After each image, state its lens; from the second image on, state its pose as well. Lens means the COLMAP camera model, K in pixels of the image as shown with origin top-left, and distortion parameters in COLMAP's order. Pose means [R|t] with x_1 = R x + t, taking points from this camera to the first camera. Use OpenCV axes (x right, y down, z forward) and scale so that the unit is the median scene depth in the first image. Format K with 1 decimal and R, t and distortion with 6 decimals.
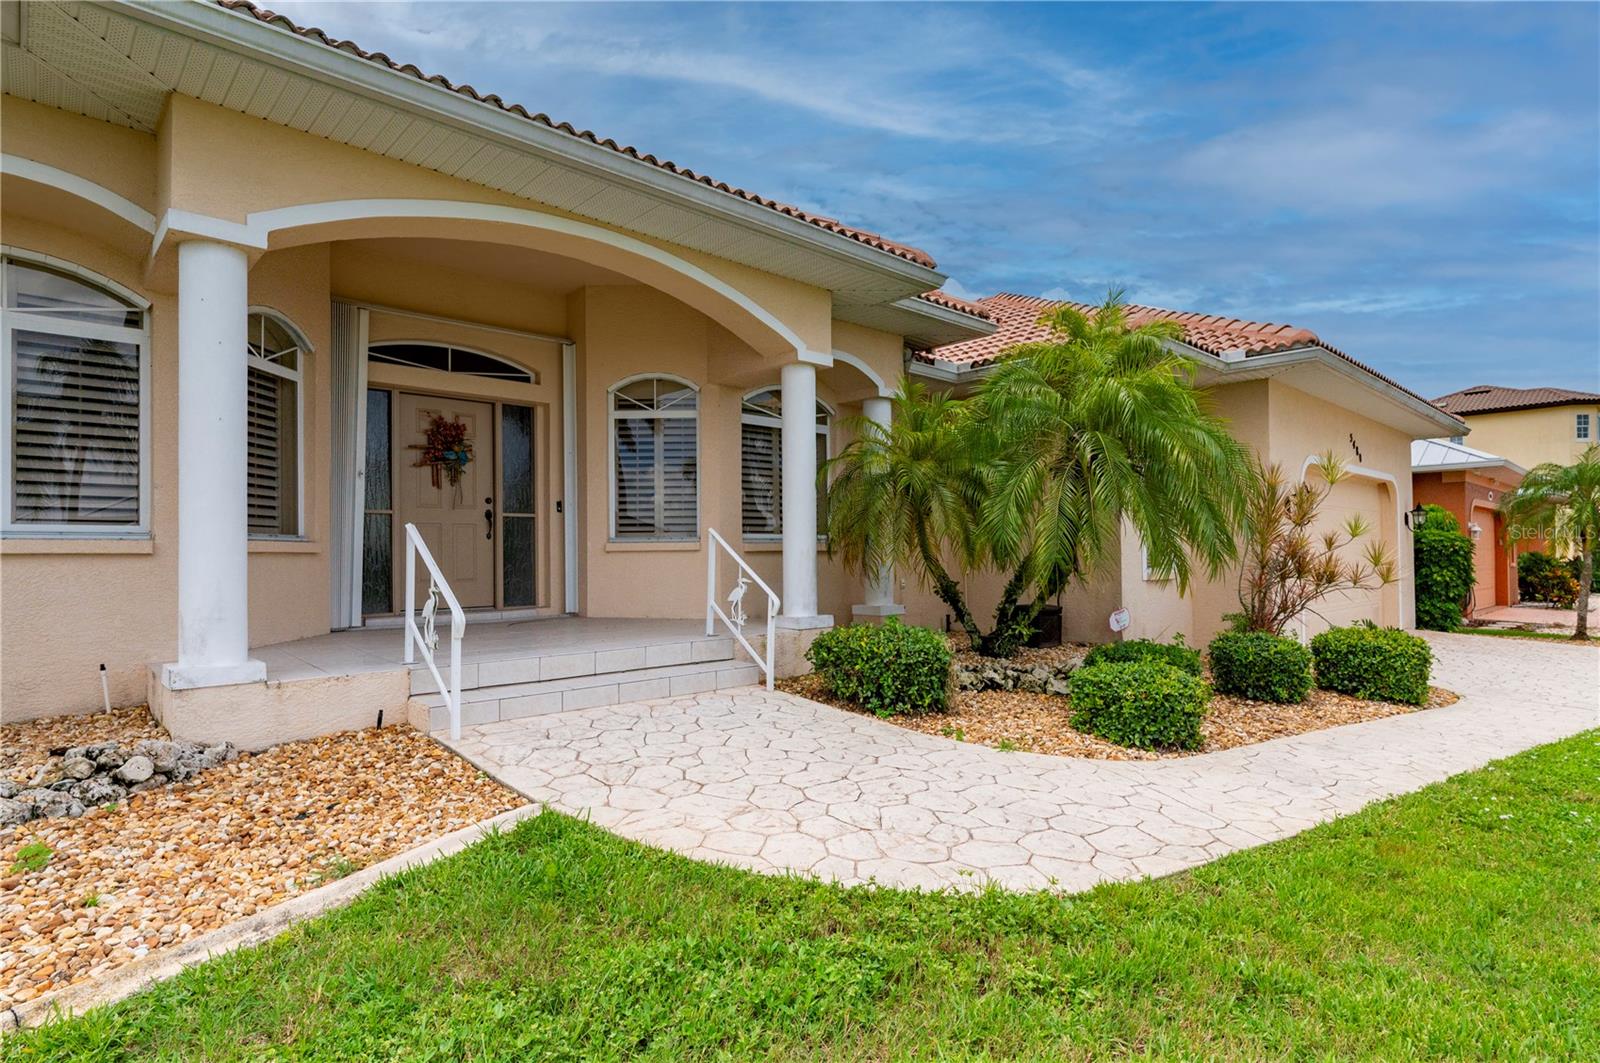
lens RADIAL K [[808.9, 0, 798.9], [0, 808.9, 548.6], [0, 0, 1]] dist [0.003146, -0.003109]
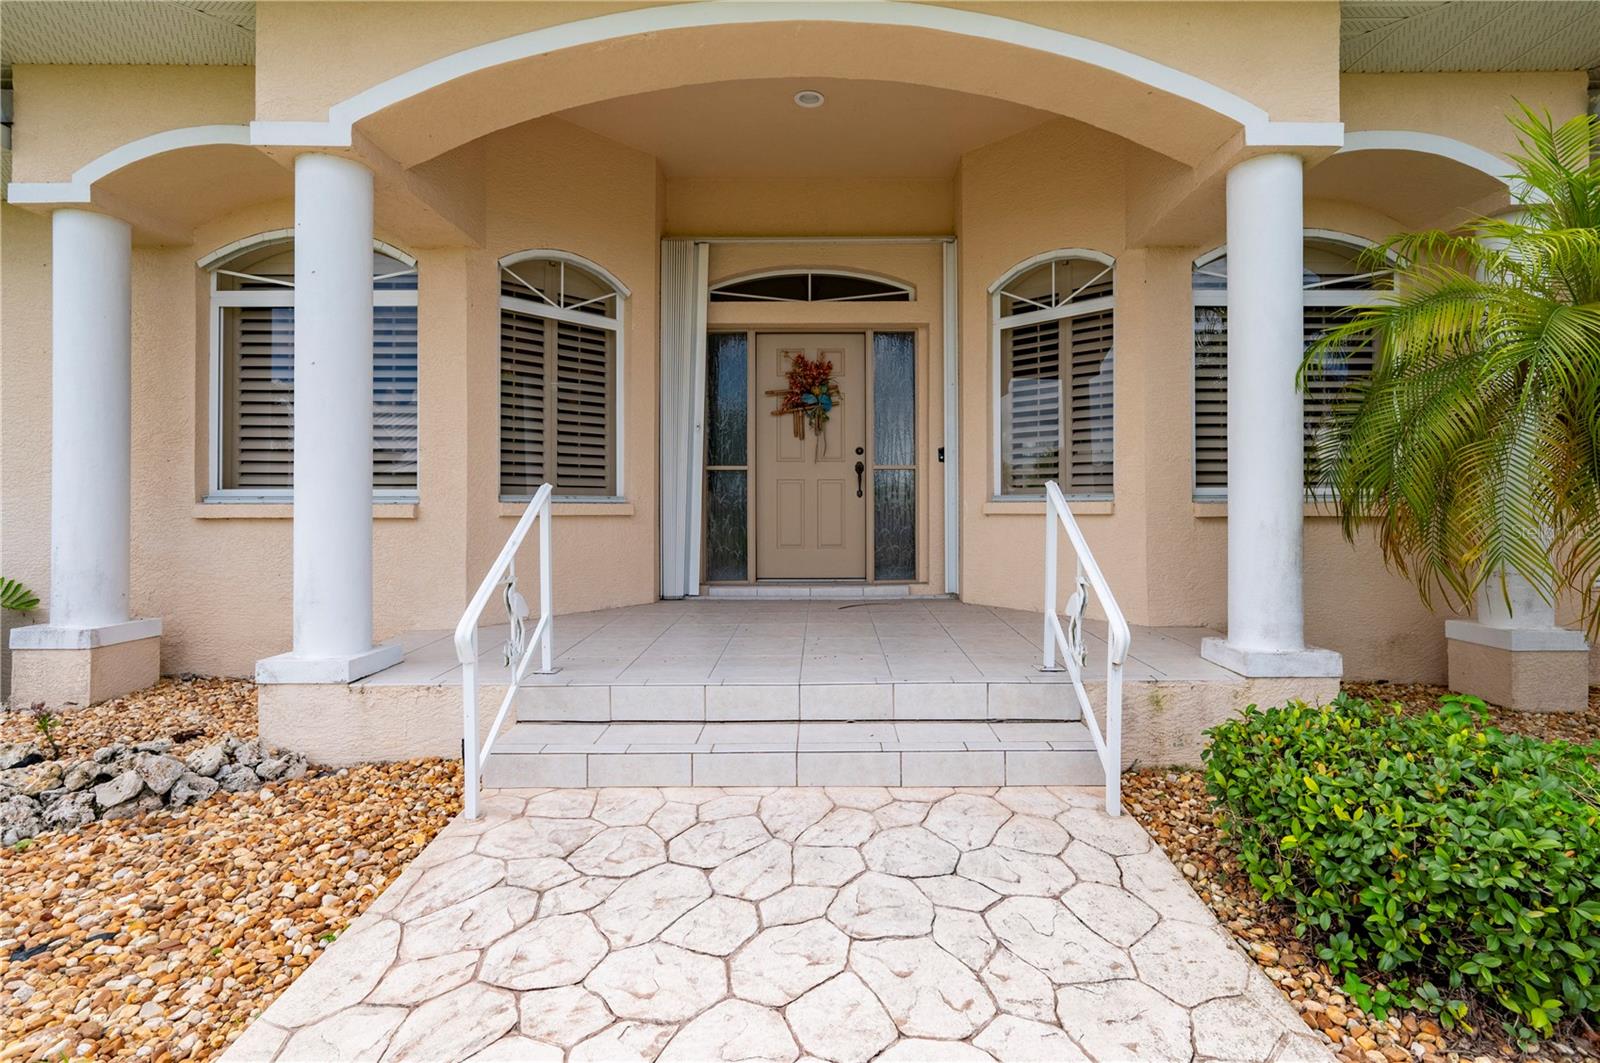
lens RADIAL K [[741.0, 0, 829.7], [0, 741.0, 500.4], [0, 0, 1]] dist [0.001781, -0.000042]
pose [[0.742384, 0.000955, -0.669974, 0.108712], [0.000238, 0.999999, 0.001689, -0.010713], [0.669975, -0.001413, 0.742382, 0.443078]]
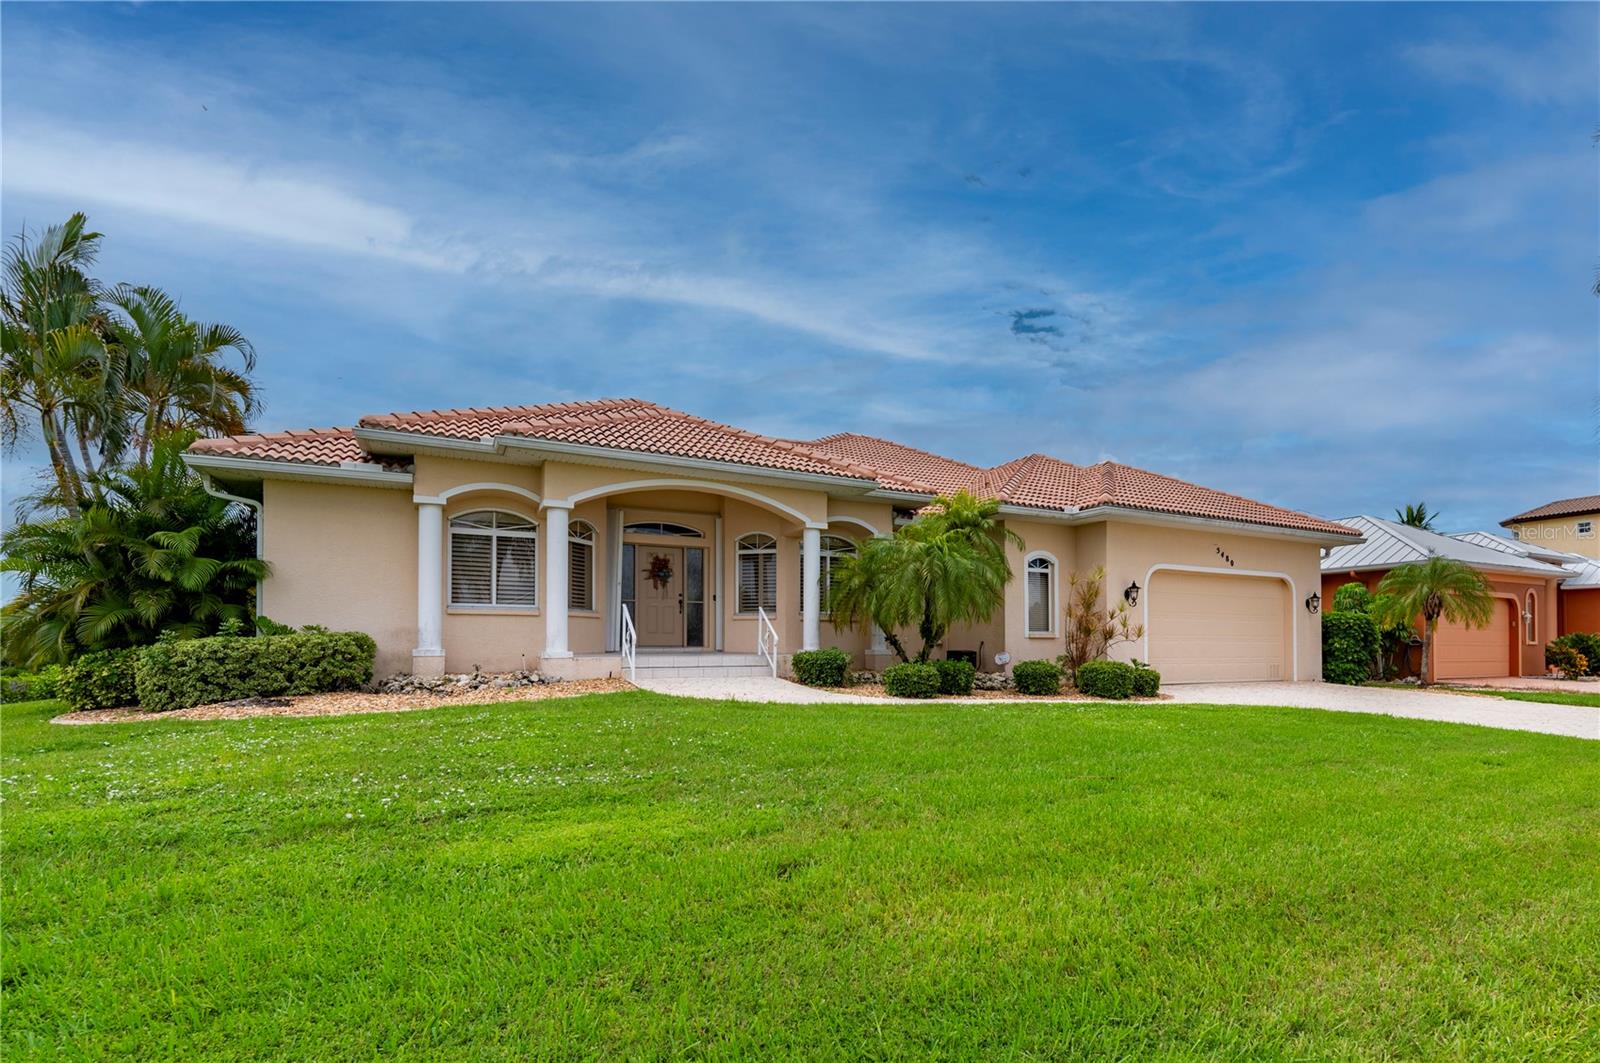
lens RADIAL K [[724.9, 0, 892.8], [0, 724.9, 637.9], [0, 0, 1]] dist [0.011313, 0.000075]
pose [[0.975819, 0.006299, -0.218490, 0.587155], [-0.005763, 0.999979, 0.003091, 0.043507], [0.218505, -0.001757, 0.975834, -0.735573]]
